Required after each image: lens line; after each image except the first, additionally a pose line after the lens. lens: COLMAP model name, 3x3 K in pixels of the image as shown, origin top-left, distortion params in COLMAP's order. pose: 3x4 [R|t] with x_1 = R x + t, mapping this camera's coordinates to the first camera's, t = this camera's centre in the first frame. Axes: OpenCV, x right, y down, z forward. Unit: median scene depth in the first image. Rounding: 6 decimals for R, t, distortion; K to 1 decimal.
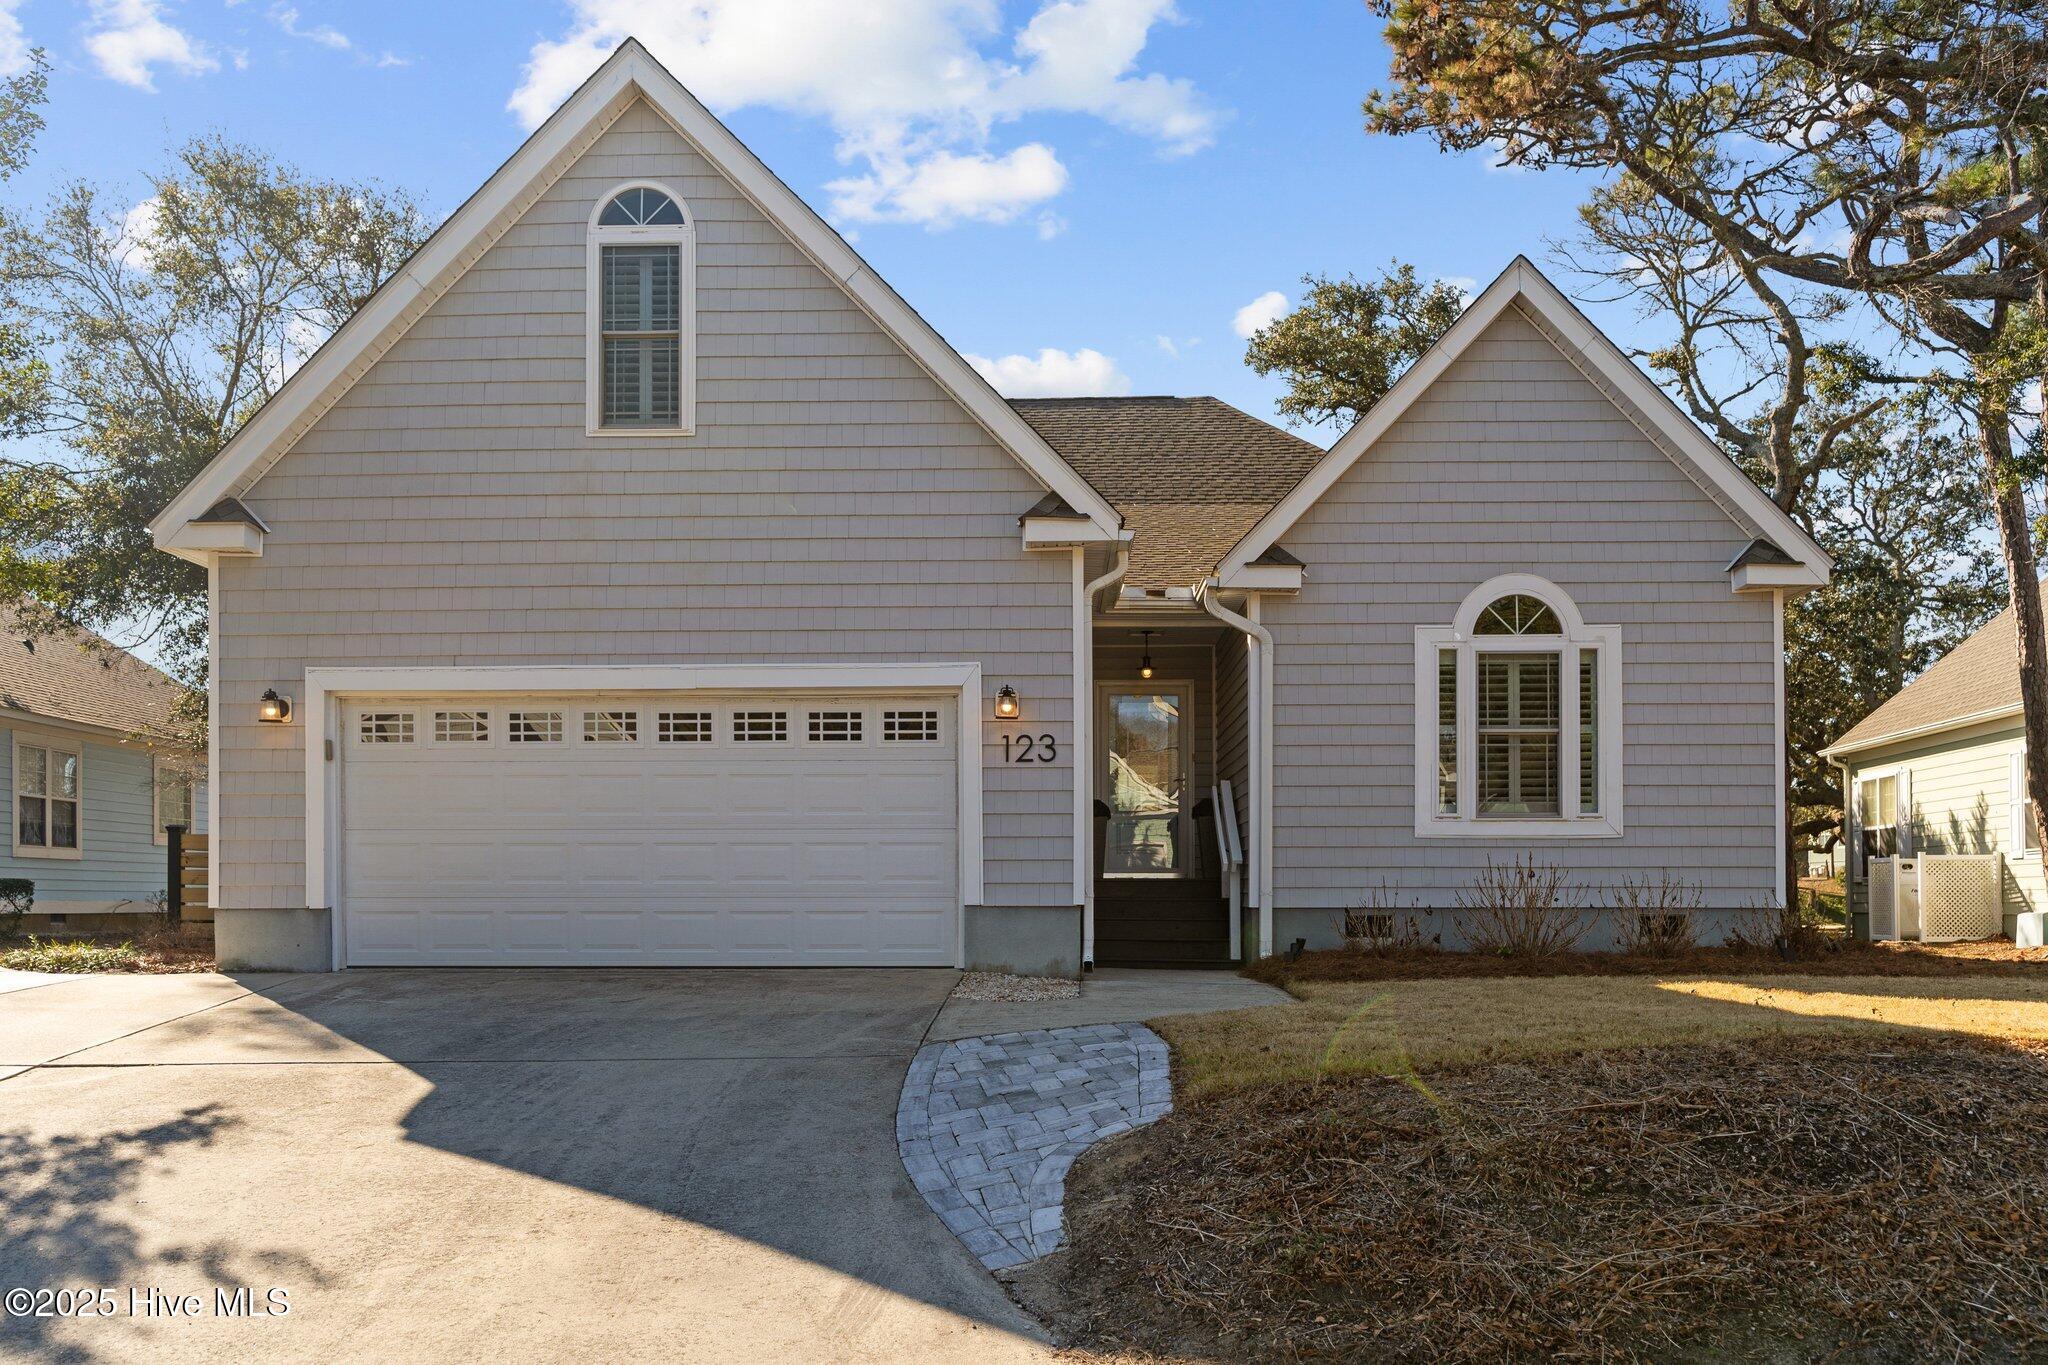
lens RADIAL K [[1598.7, 0, 1013.1], [0, 1598.7, 658.5], [0, 0, 1]] dist [0.008074, -0.000698]
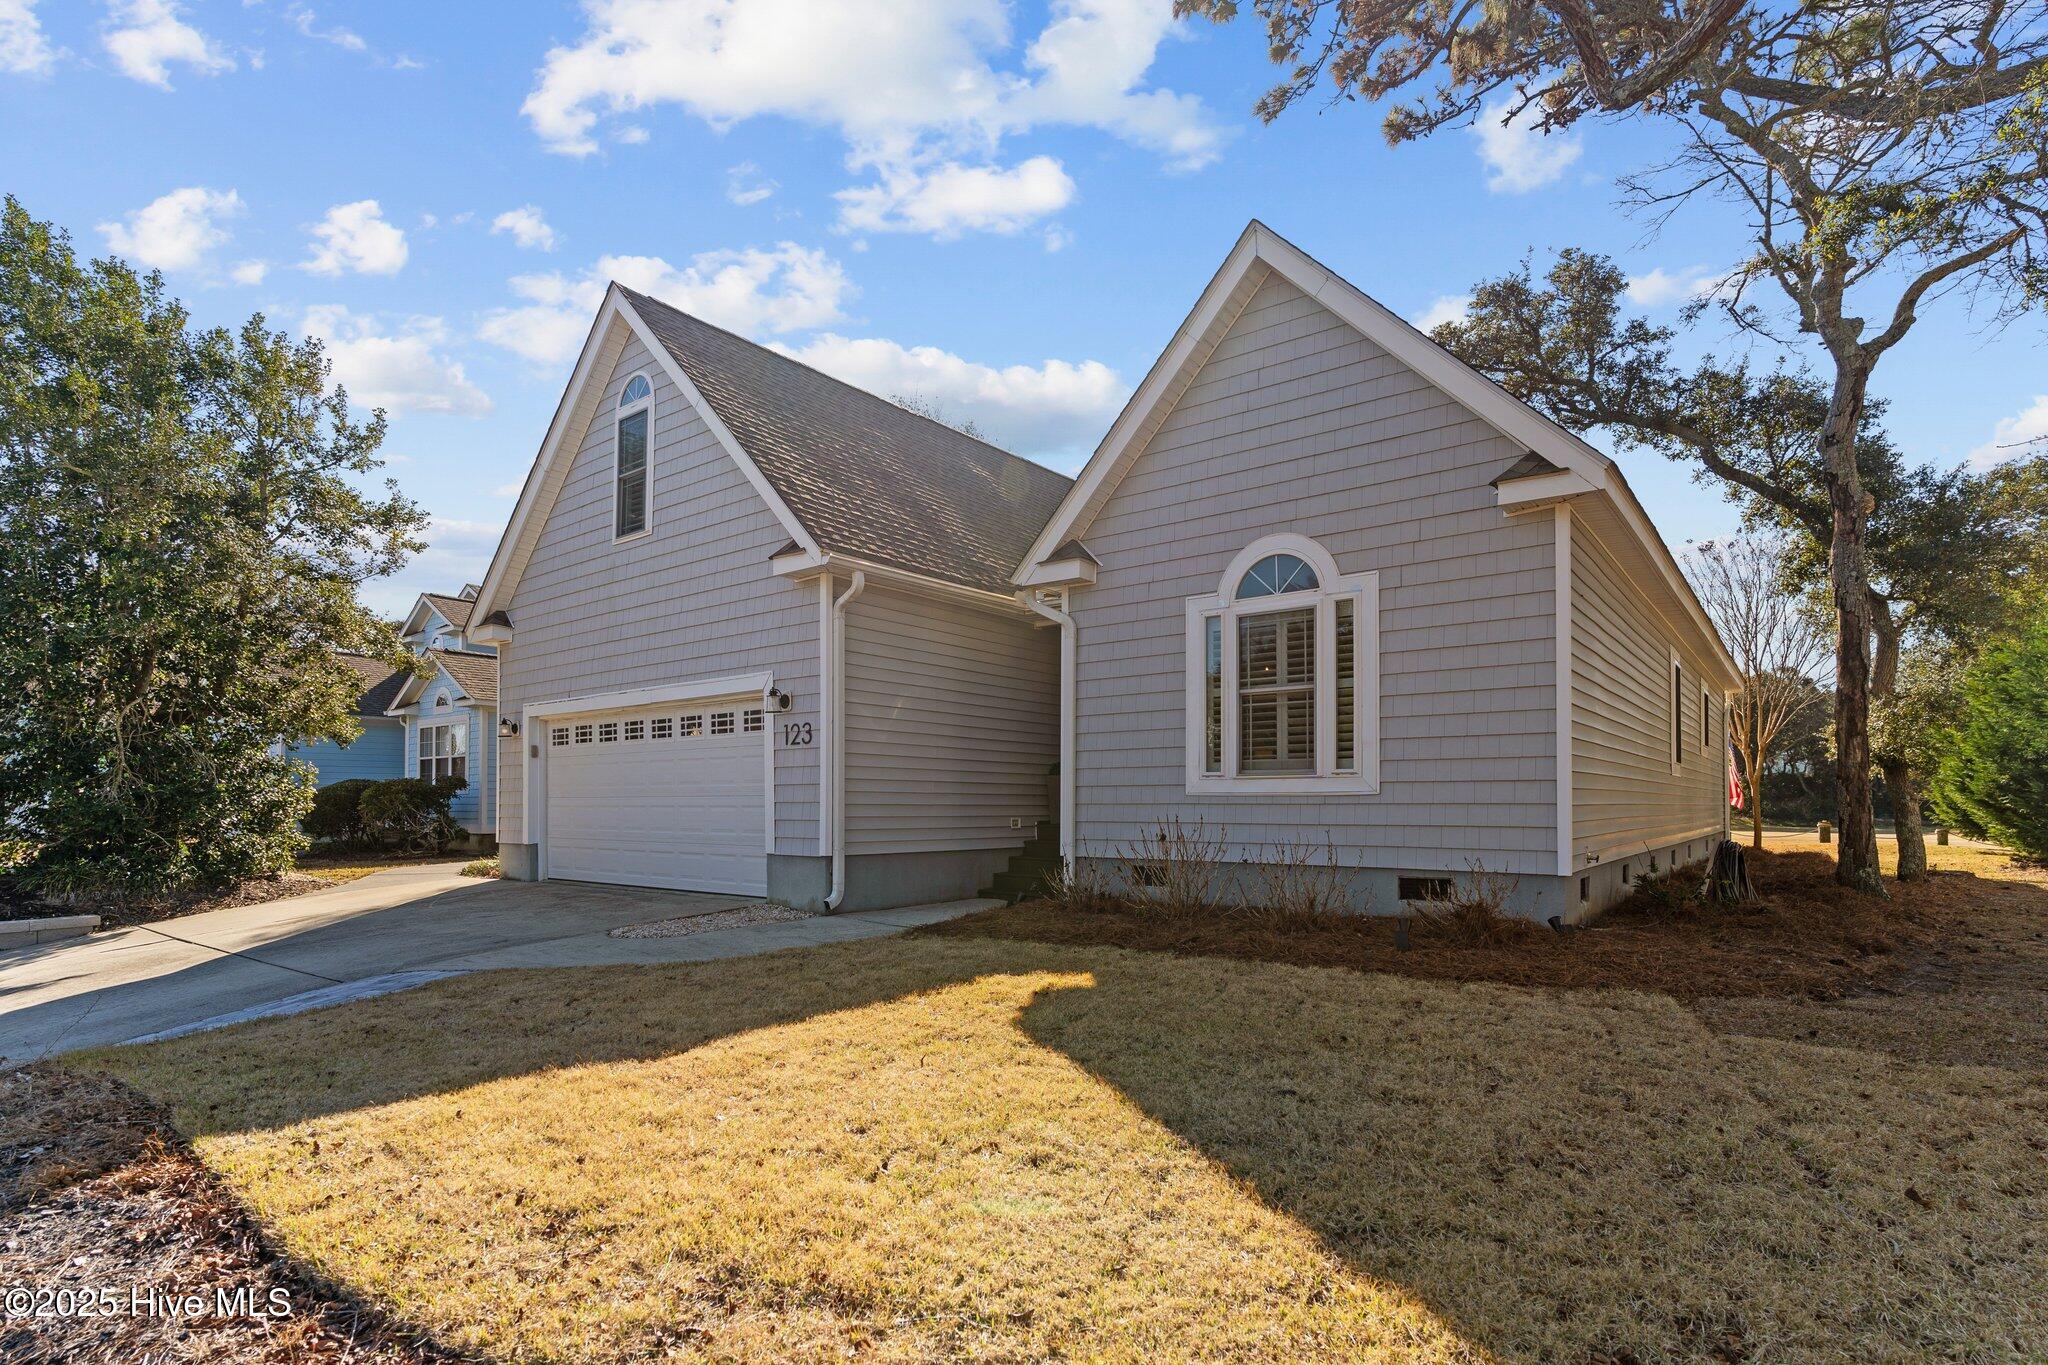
lens RADIAL K [[986.1, 0, 1024.0], [0, 986.1, 682.5], [0, 0, 1]] dist [0.000767, -0.000315]
pose [[0.810946, -0.071530, -0.580733, 0.549133], [0.088264, 0.996097, 0.000562, 0.026493], [0.578426, -0.051713, 0.814094, 0.400074]]
